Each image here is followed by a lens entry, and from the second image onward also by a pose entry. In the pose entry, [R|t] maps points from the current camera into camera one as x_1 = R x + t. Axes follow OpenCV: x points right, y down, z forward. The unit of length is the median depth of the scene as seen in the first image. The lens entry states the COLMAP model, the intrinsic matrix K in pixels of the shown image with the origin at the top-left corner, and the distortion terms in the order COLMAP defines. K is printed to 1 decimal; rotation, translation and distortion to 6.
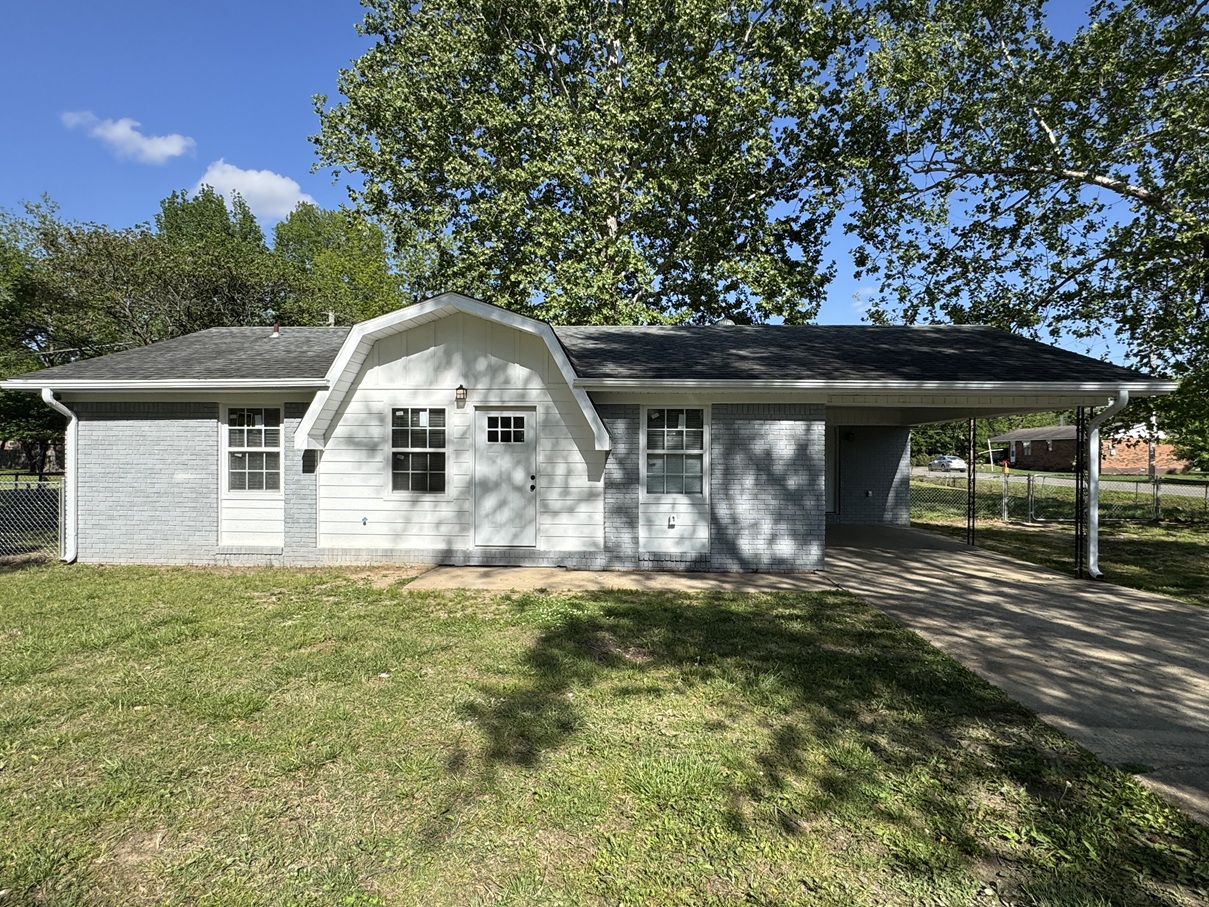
lens RADIAL K [[681.1, 0, 604.1], [0, 681.1, 453.1], [0, 0, 1]] dist [-0.007412, -0.001213]
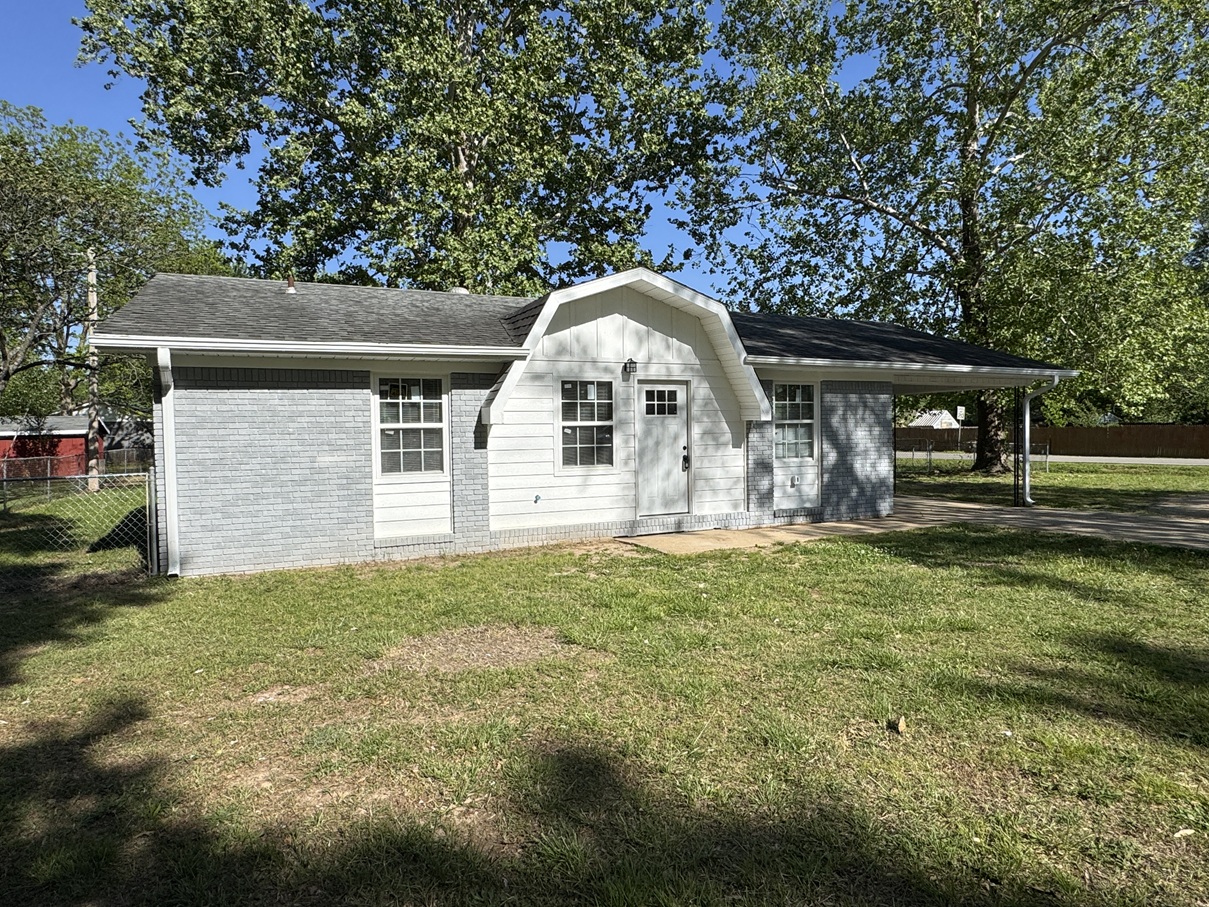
lens RADIAL K [[689.1, 0, 603.4], [0, 689.1, 455.5], [0, 0, 1]] dist [-0.007192, -0.002070]
pose [[0.890334, -0.035316, 0.453935, -0.702065], [0.017886, 0.998931, 0.042636, -0.000241], [-0.454956, -0.029841, 0.890014, 0.099727]]
